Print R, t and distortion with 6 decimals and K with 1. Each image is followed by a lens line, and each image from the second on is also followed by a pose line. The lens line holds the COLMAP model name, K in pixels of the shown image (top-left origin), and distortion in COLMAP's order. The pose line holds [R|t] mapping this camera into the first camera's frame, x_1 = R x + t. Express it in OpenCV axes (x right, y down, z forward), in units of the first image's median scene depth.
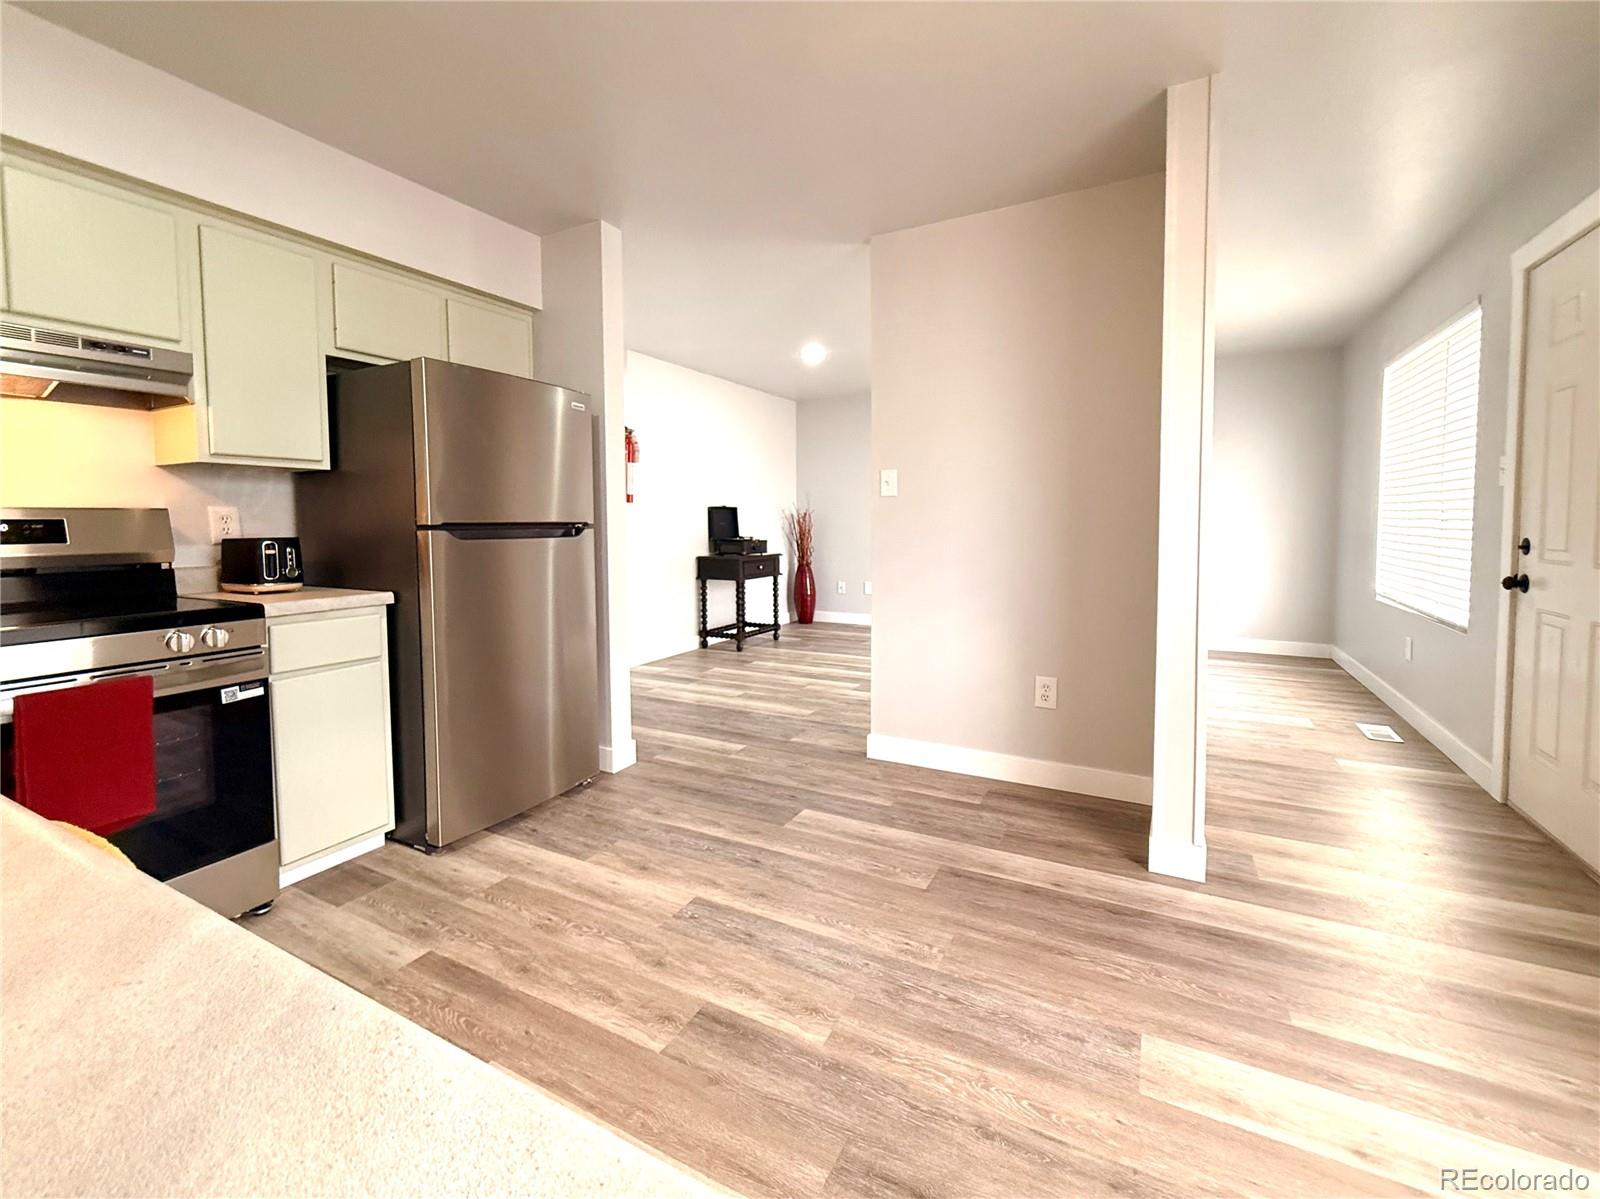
lens RADIAL K [[684.6, 0, 803.5], [0, 684.6, 555.7], [0, 0, 1]] dist [0.000188, -0.000001]
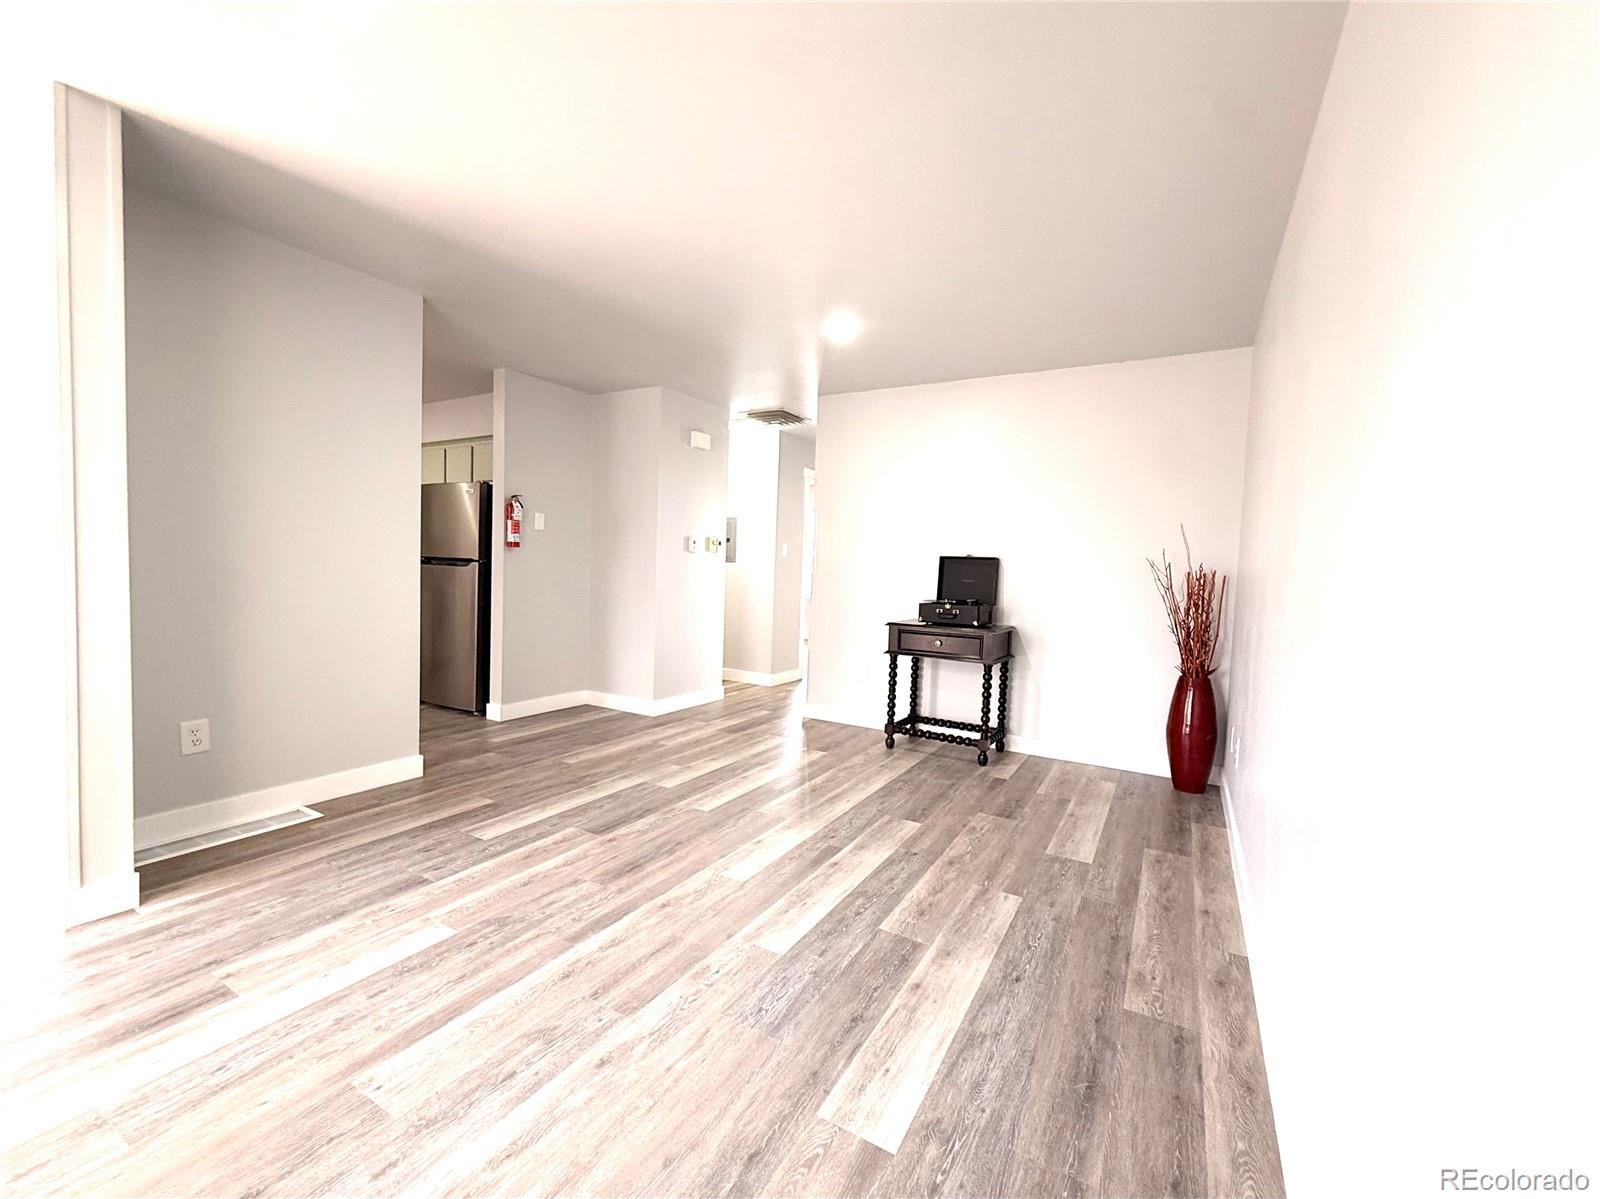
lens RADIAL K [[661.1, 0, 804.7], [0, 661.1, 635.1], [0, 0, 1]] dist [0.002007, 0.000023]
pose [[-0.029866, 0.104473, -0.994079, 1.623383], [-0.087784, 0.990406, 0.106724, -0.136991], [0.995692, 0.090452, -0.020408, 2.383839]]
